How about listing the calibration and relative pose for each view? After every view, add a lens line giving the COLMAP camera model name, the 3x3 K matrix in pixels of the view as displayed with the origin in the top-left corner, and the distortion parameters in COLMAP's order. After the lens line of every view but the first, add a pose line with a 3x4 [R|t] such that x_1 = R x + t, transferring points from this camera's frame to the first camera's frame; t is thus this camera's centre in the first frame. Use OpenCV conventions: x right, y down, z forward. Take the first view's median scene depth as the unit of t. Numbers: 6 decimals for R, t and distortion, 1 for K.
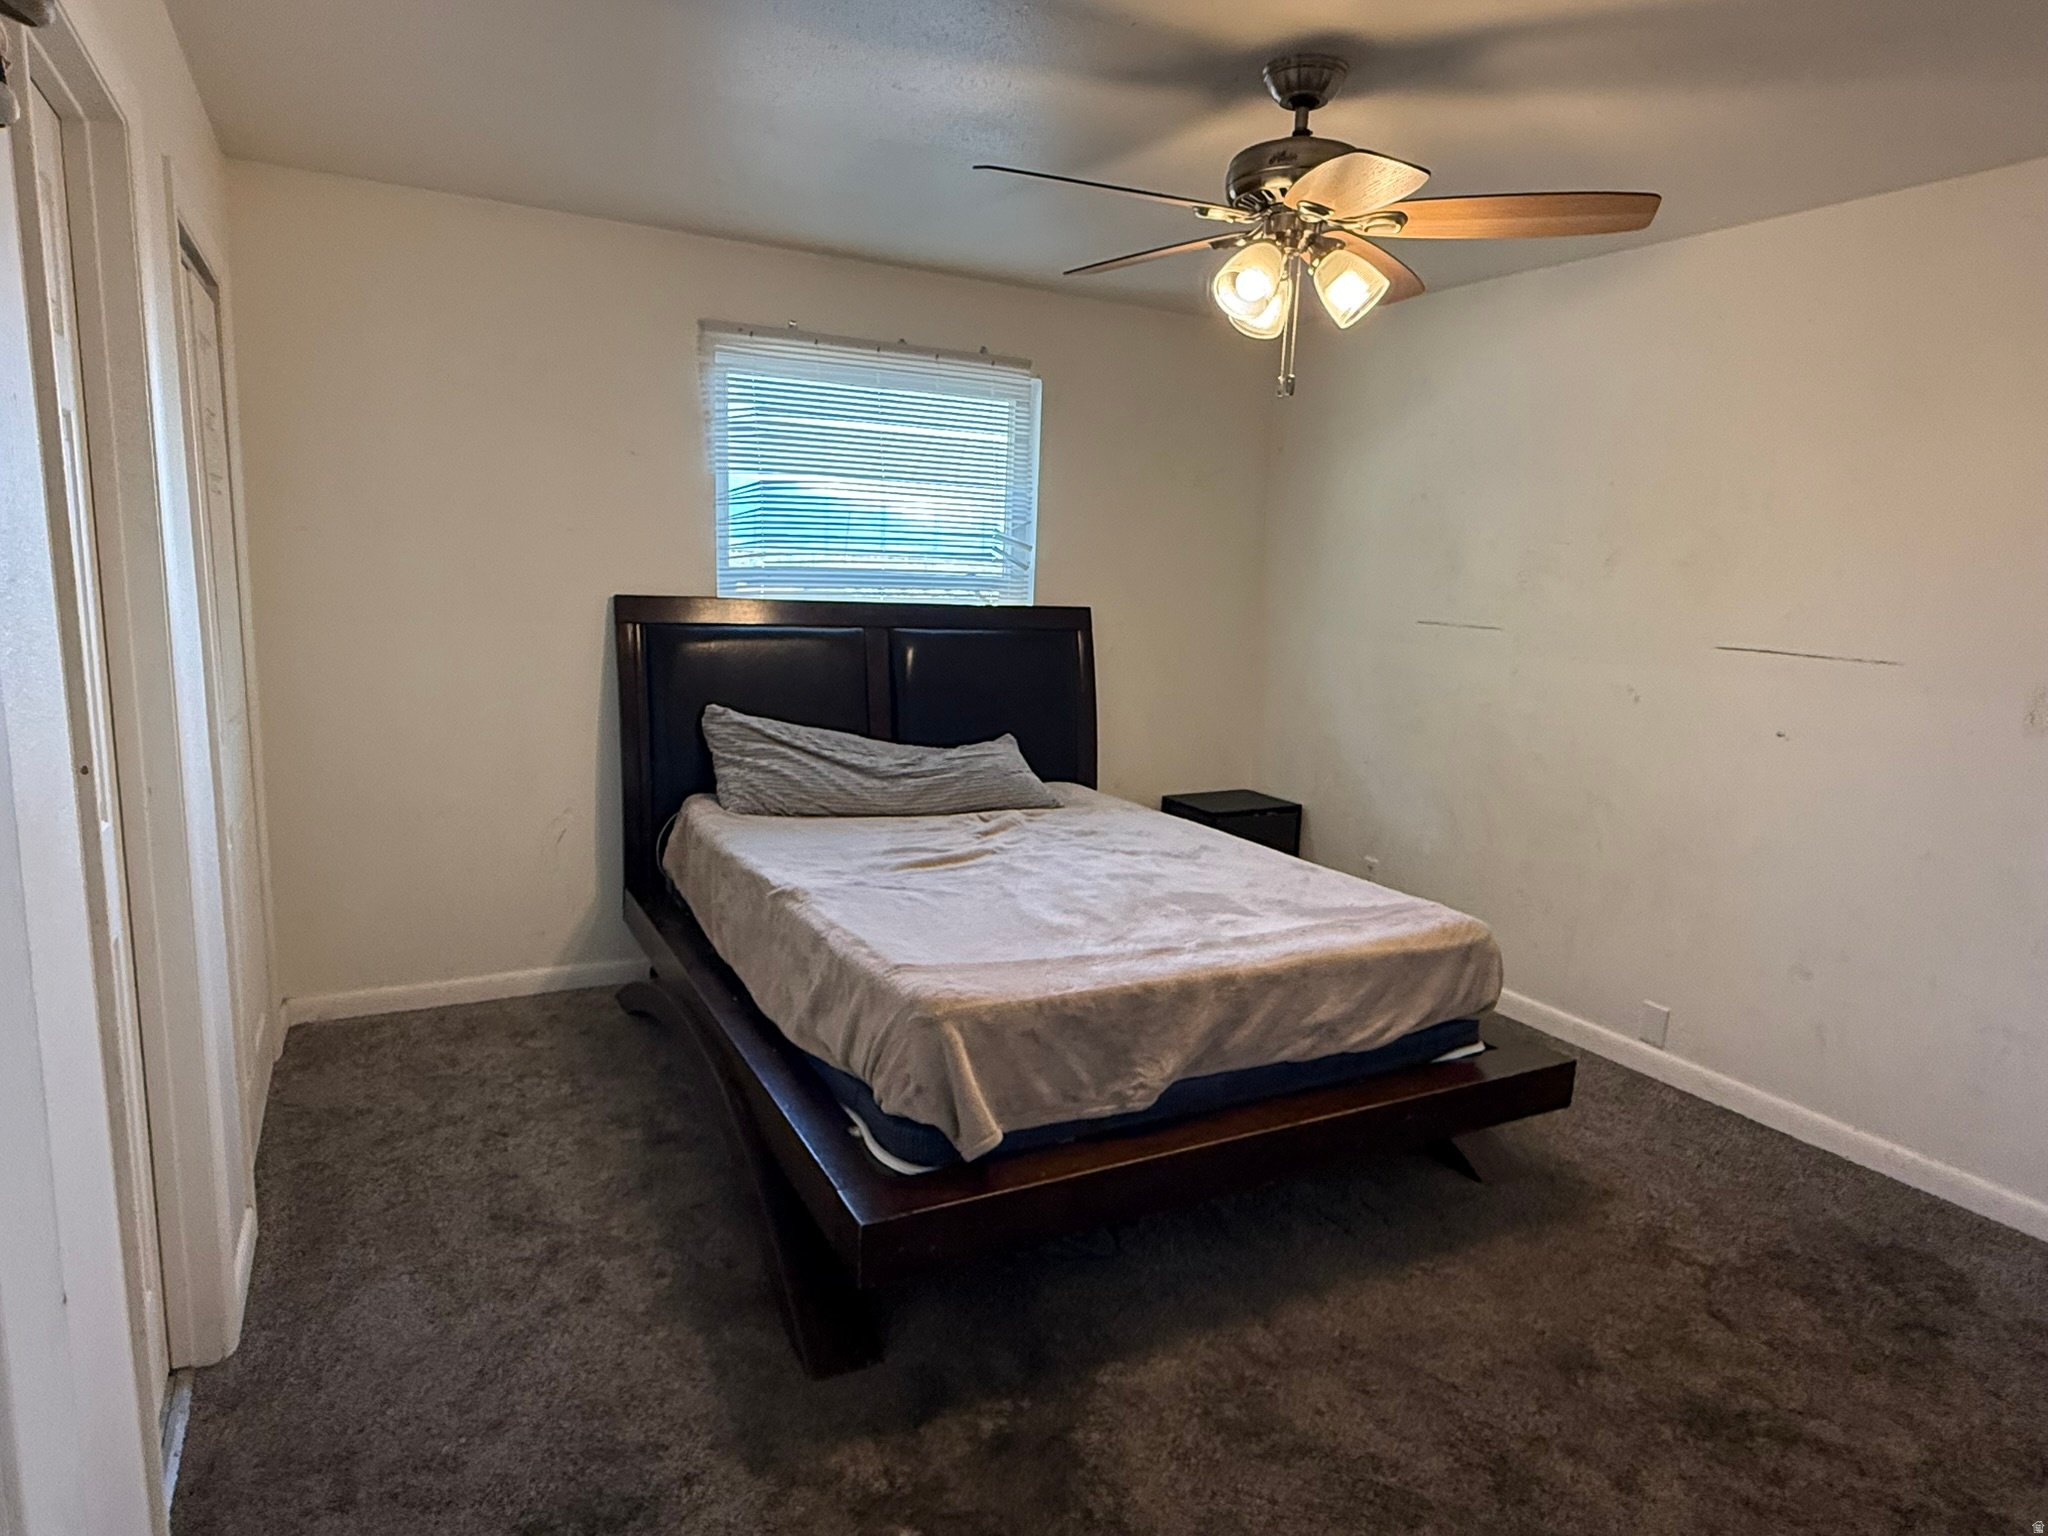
lens RADIAL K [[1210.5, 0, 1024.0], [0, 1210.5, 768.0], [0, 0, 1]] dist [0.001481, 0.000150]
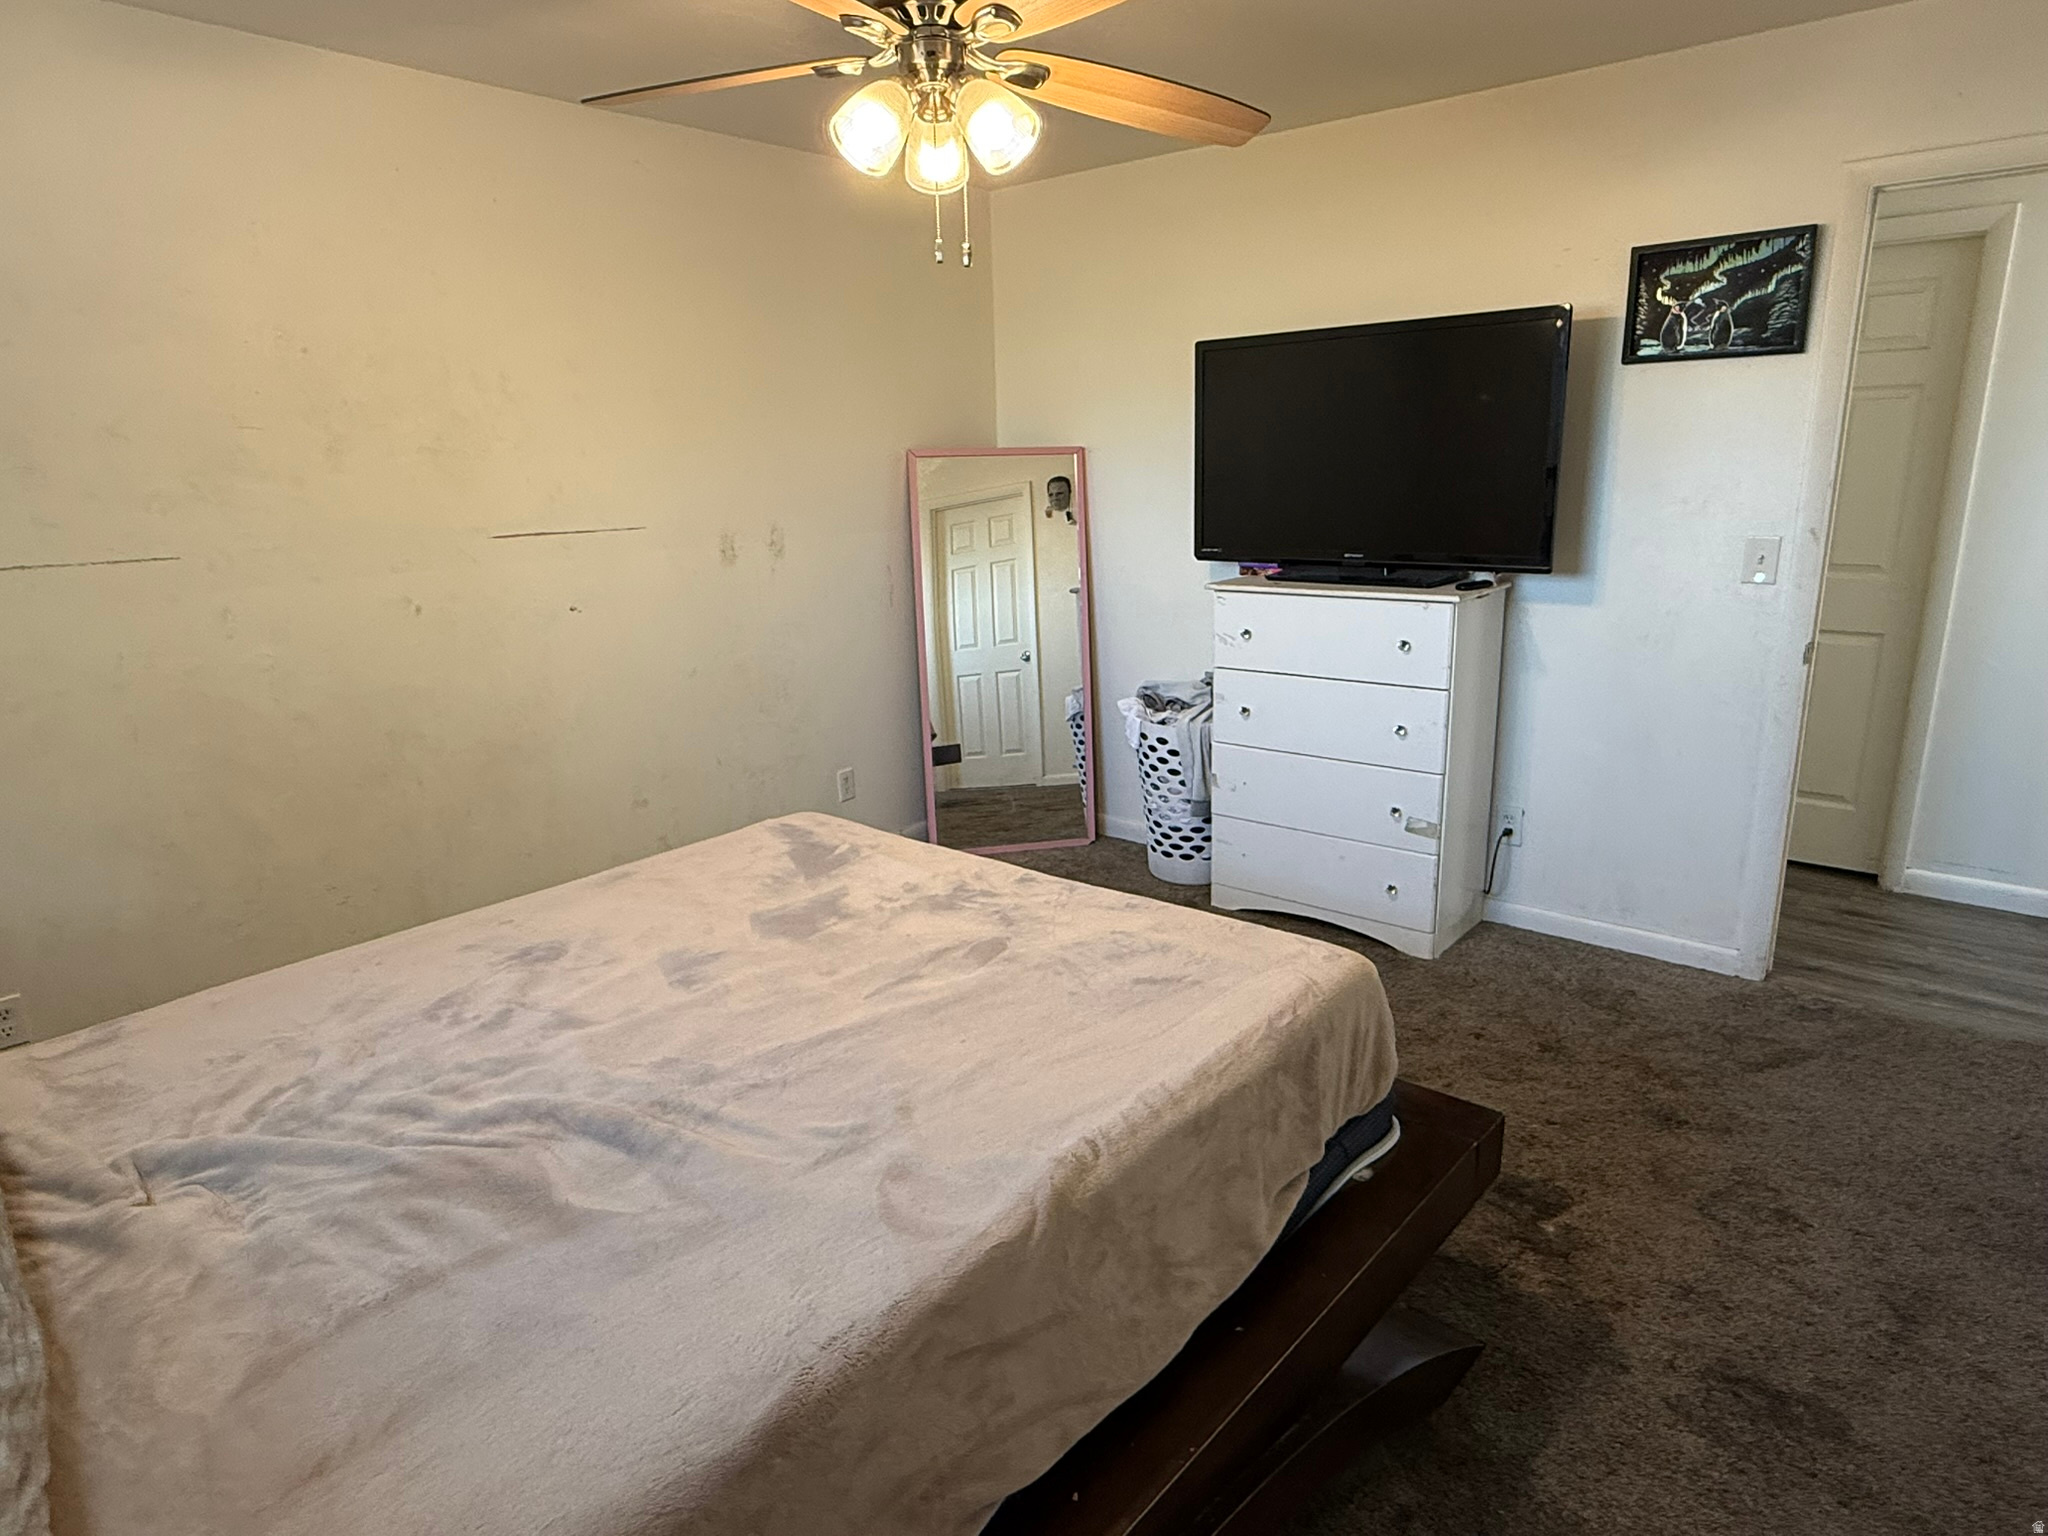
lens RADIAL K [[1193.1, 0, 1024.0], [0, 1193.1, 768.0], [0, 0, 1]] dist [0.000565, -0.001011]
pose [[-0.366056, -0.264380, 0.892248, -0.526510], [0.167278, 0.924484, 0.342559, -0.201709], [-0.915435, 0.274649, -0.294188, 1.030251]]
